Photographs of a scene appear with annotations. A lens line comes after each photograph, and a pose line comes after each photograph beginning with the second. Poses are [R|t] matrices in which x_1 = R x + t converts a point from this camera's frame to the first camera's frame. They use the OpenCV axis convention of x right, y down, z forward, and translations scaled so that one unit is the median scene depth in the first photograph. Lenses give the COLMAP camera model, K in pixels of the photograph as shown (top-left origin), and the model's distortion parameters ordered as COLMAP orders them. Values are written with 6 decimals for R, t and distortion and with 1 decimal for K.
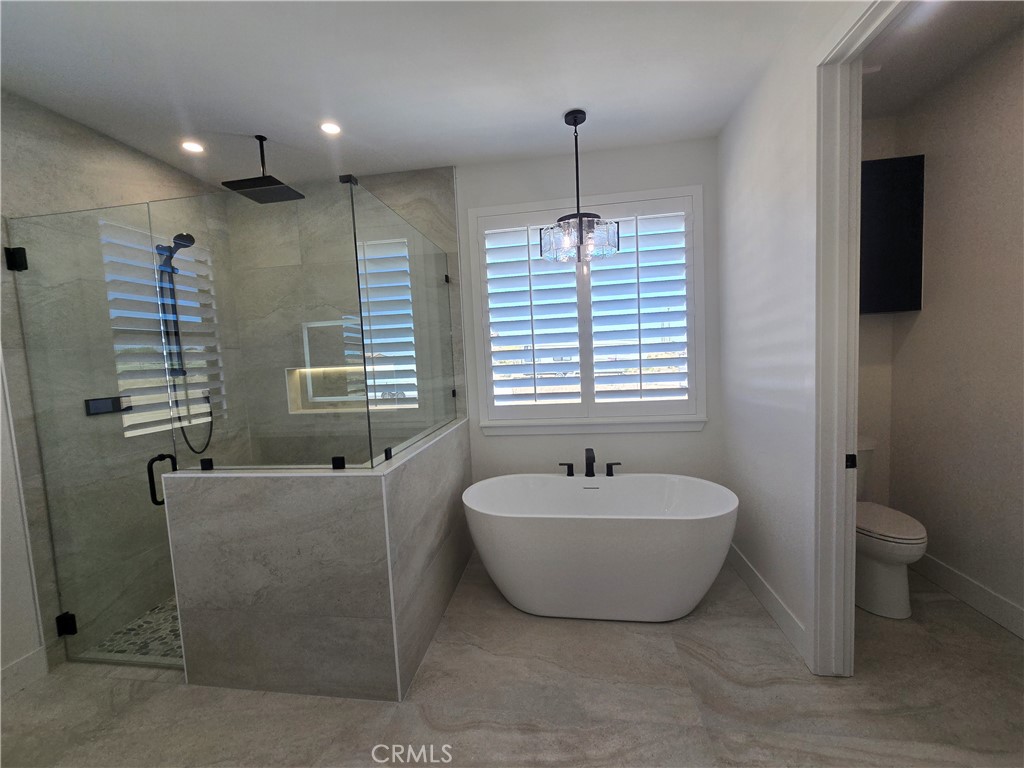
lens RADIAL K [[419.5, 0, 507.5], [0, 419.5, 386.7], [0, 0, 1]] dist [-0.004526, 0.001897]
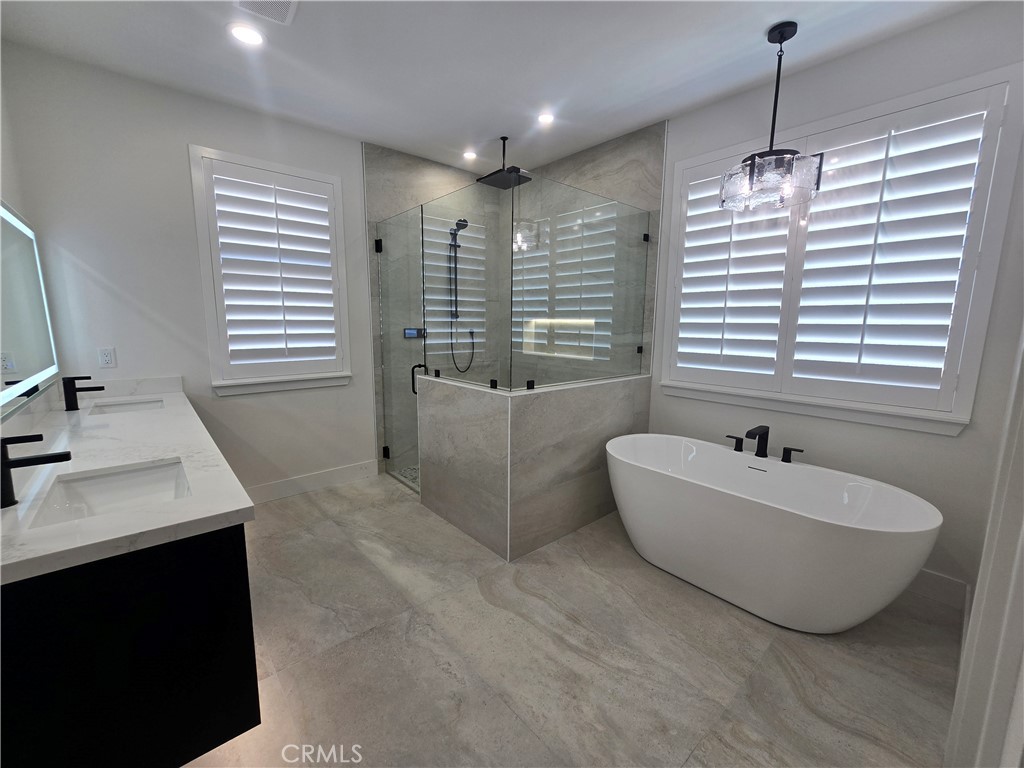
lens RADIAL K [[419.5, 0, 510.7], [0, 419.5, 386.2], [0, 0, 1]] dist [-0.004526, 0.001897]
pose [[0.757726, 0.155035, -0.633889, 0.390041], [-0.096149, 0.987291, 0.126537, 0.005694], [0.645450, -0.034932, 0.763003, -0.018770]]
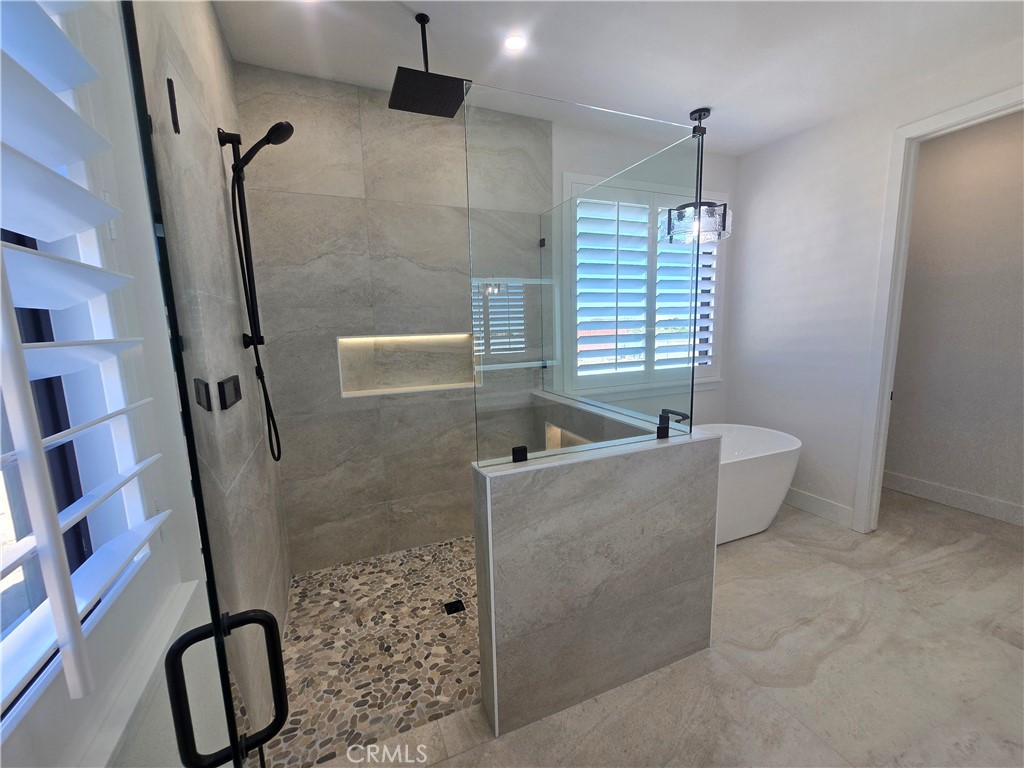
lens RADIAL K [[419.5, 0, 508.3], [0, 419.5, 387.3], [0, 0, 1]] dist [-0.004526, 0.001897]
pose [[0.855554, -0.050089, 0.515286, -0.892650], [0.023164, 0.998016, 0.058553, 0.011805], [-0.517196, -0.038159, 0.855016, 0.275687]]
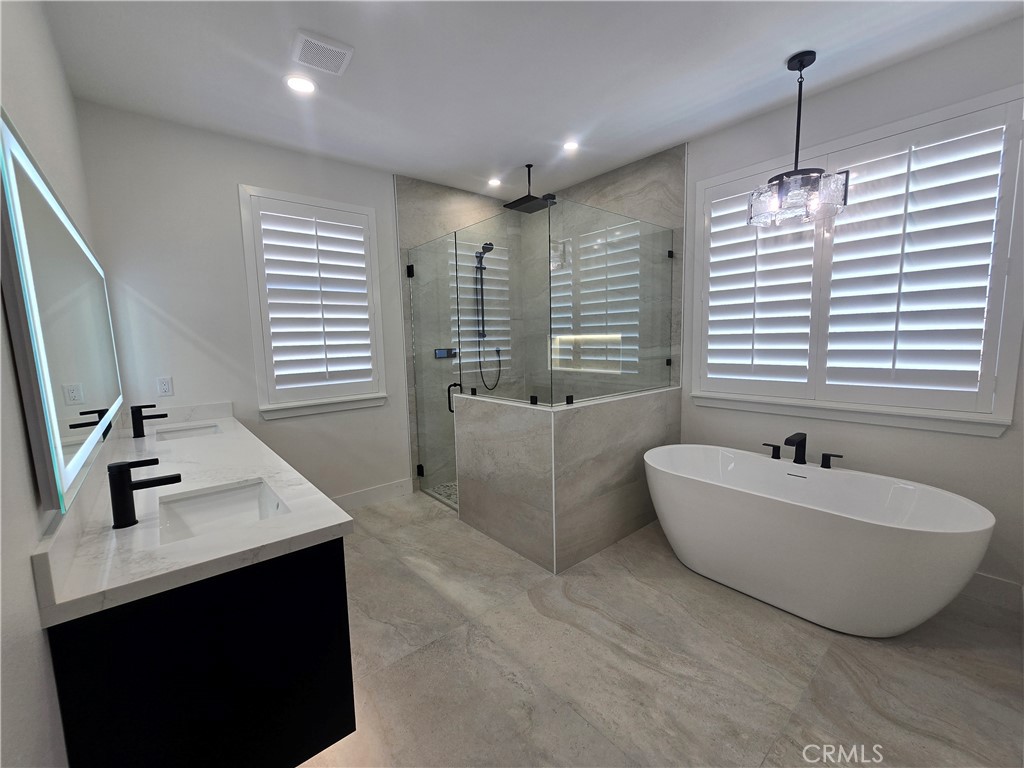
lens RADIAL K [[419.5, 0, 510.5], [0, 419.5, 385.6], [0, 0, 1]] dist [-0.004526, 0.001897]
pose [[0.749156, 0.105798, -0.653890, 0.352637], [-0.063163, 0.994074, 0.088474, 0.007636], [0.659375, -0.024979, 0.751399, -0.098705]]
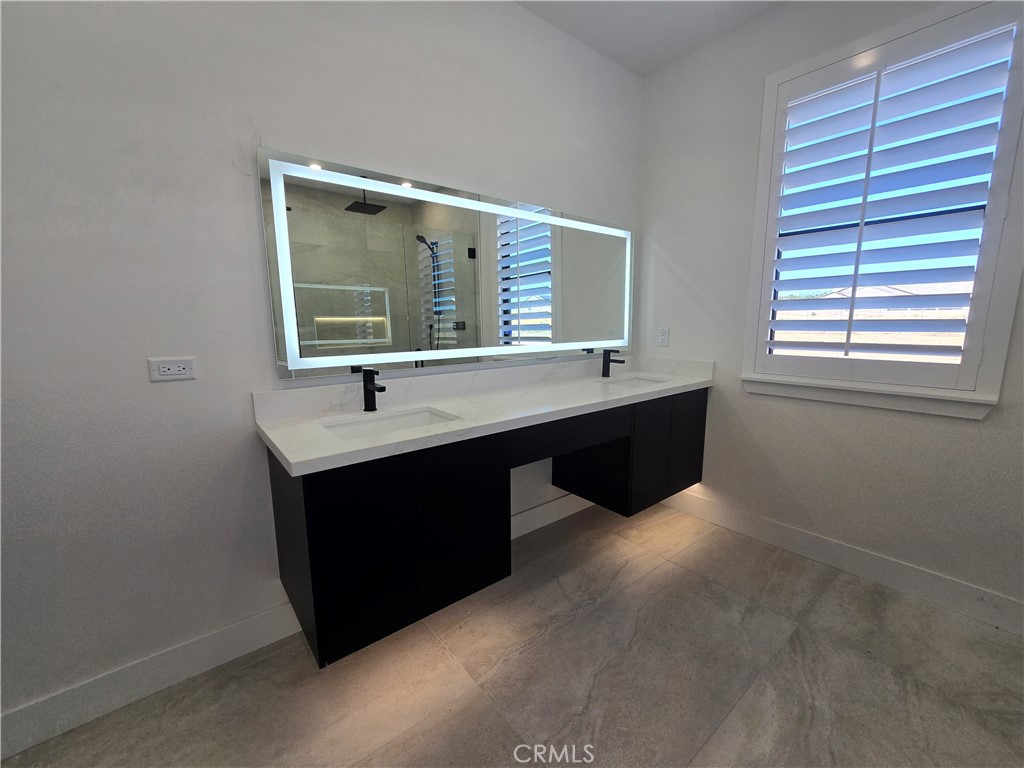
lens RADIAL K [[419.5, 0, 501.7], [0, 419.5, 378.4], [0, 0, 1]] dist [-0.004526, 0.001897]
pose [[-0.688193, 0.160798, -0.707484, 0.074982], [-0.006289, 0.973772, 0.227439, 0.017296], [0.725500, 0.160971, -0.669132, 0.603387]]
